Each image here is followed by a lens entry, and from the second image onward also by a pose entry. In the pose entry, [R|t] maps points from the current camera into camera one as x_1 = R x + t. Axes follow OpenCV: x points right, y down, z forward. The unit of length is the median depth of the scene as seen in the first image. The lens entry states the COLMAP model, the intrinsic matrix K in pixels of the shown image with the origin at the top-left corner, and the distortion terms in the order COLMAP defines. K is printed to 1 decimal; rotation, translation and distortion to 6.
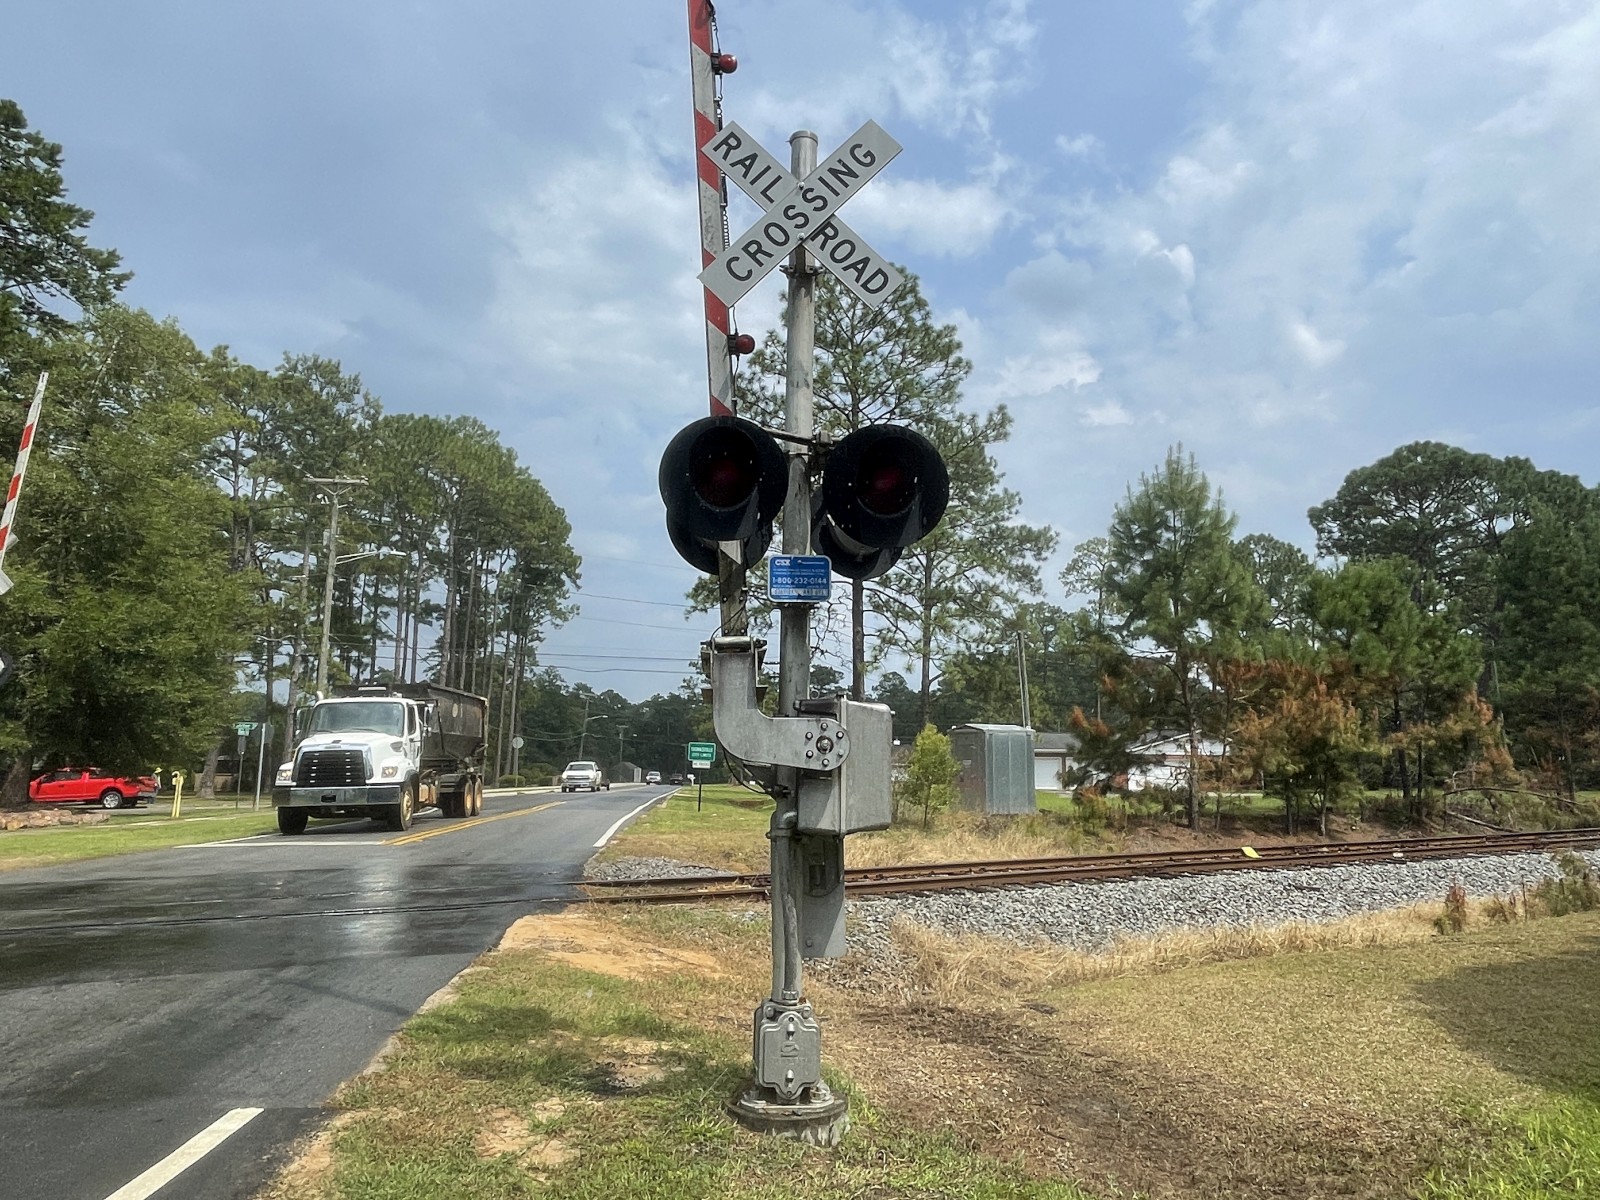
lens RADIAL K [[1065.7, 0, 805.6], [0, 1065.7, 596.2], [0, 0, 1]] dist [-0.002358, -0.002050]
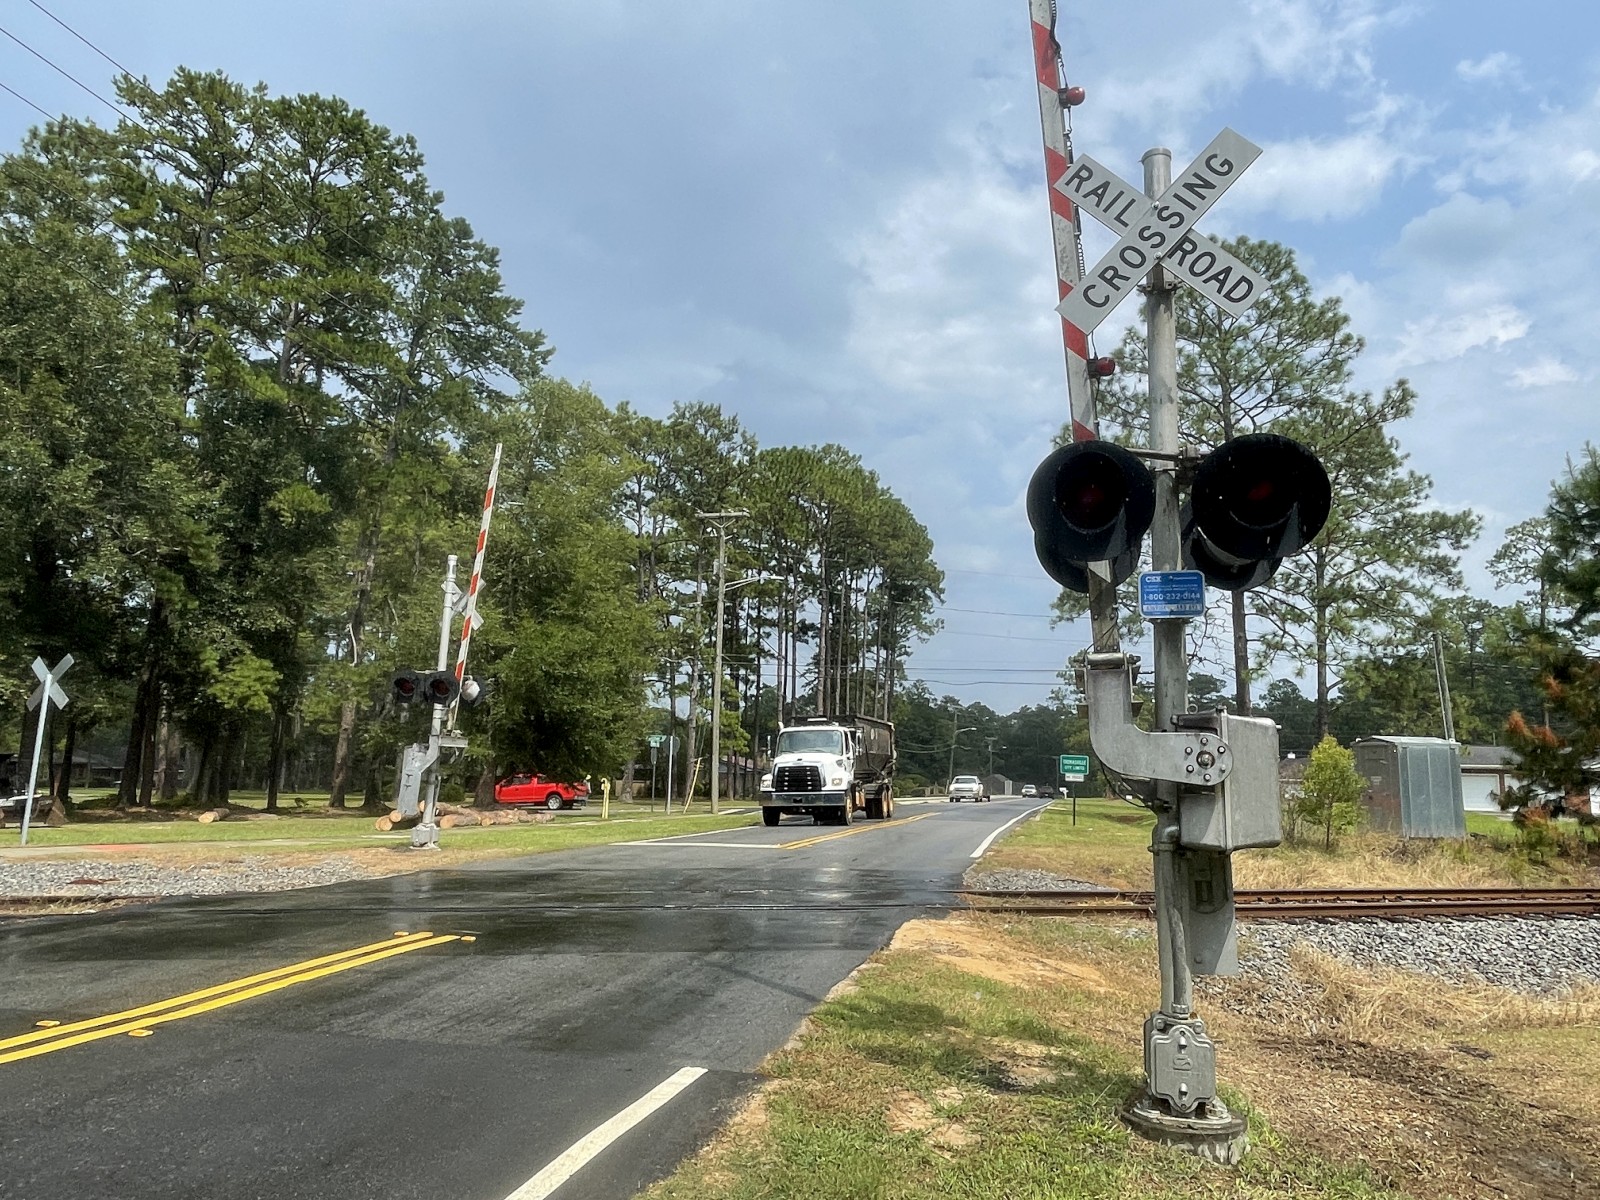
lens RADIAL K [[1065.7, 0, 808.8], [0, 1065.7, 599.7], [0, 0, 1]] dist [-0.002358, -0.002050]
pose [[0.943754, -0.042433, -0.327915, 0.000076], [0.039928, 0.999099, -0.014373, -0.001602], [0.328230, 0.000471, 0.944598, -0.009244]]
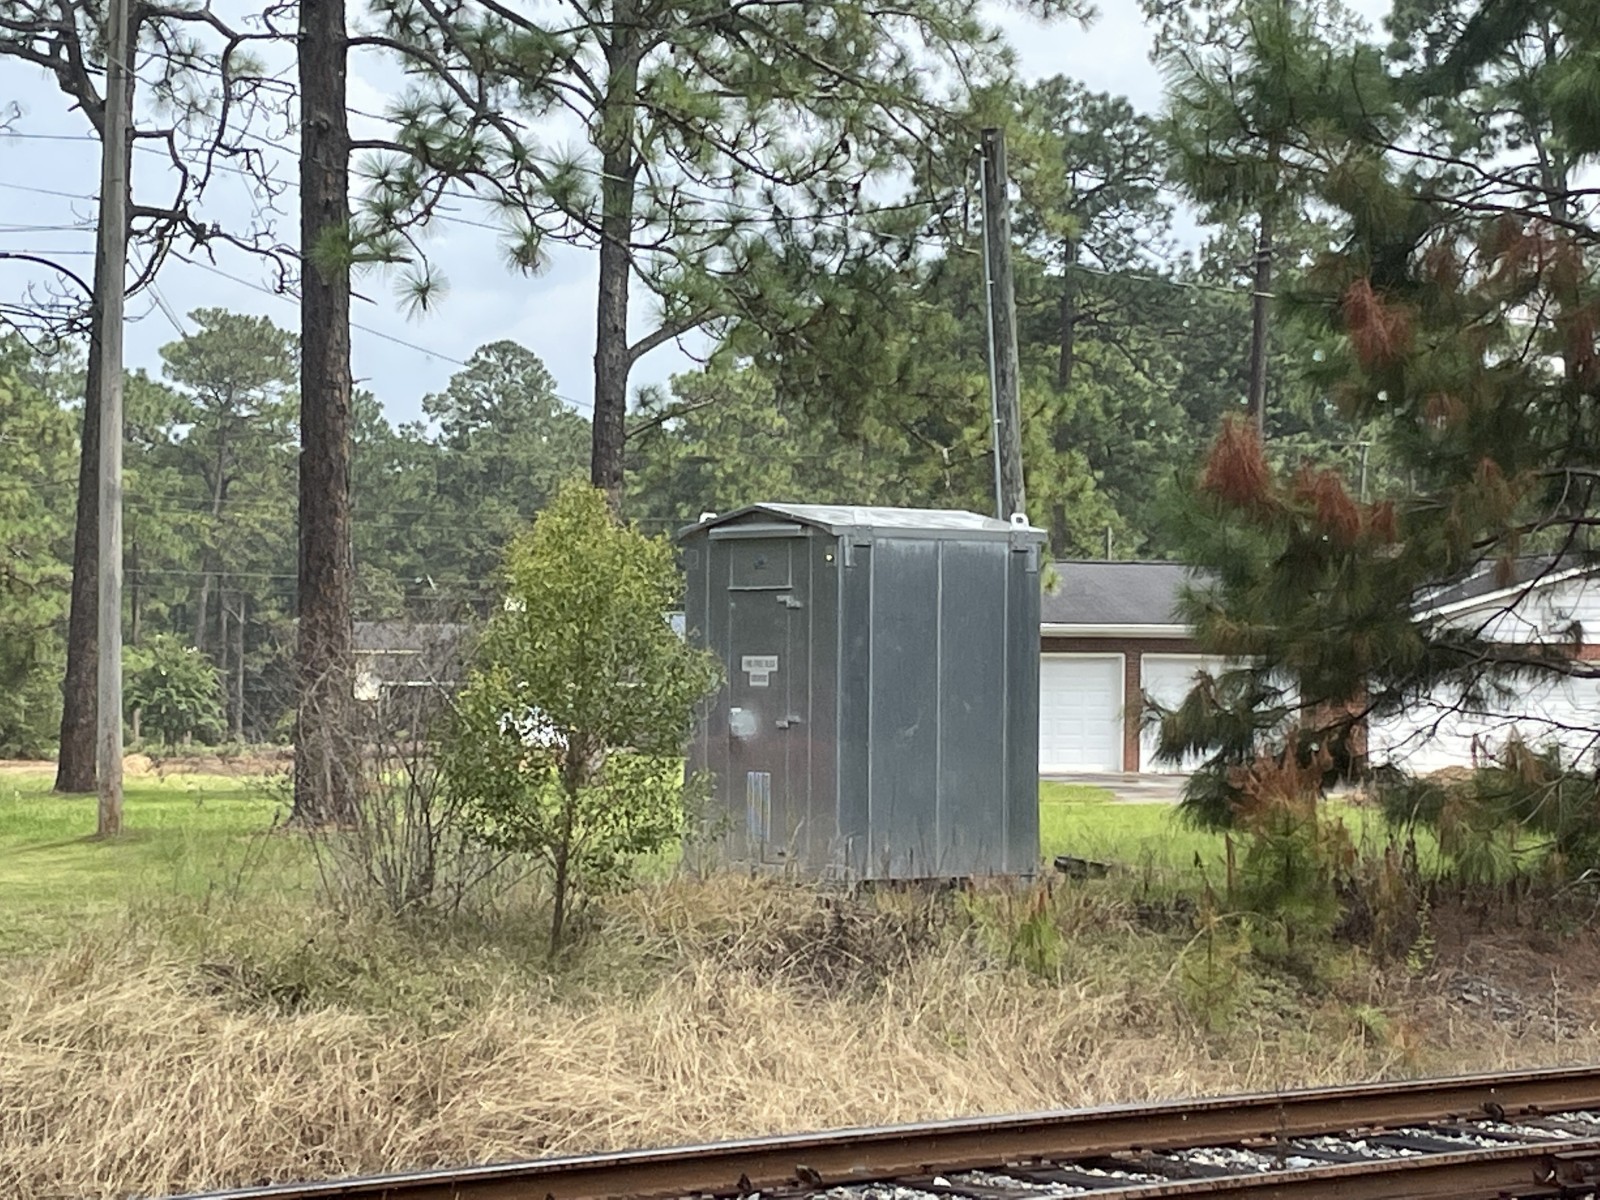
lens RADIAL K [[3909.0, 0, 799.8], [0, 3909.0, 598.2], [0, 0, 1]] dist [0.201614, 0.000000]
pose [[0.987957, 0.001675, 0.154721, 0.024134], [-0.022341, 0.991008, 0.131926, 0.024911], [-0.153108, -0.133794, 0.979110, 0.139928]]
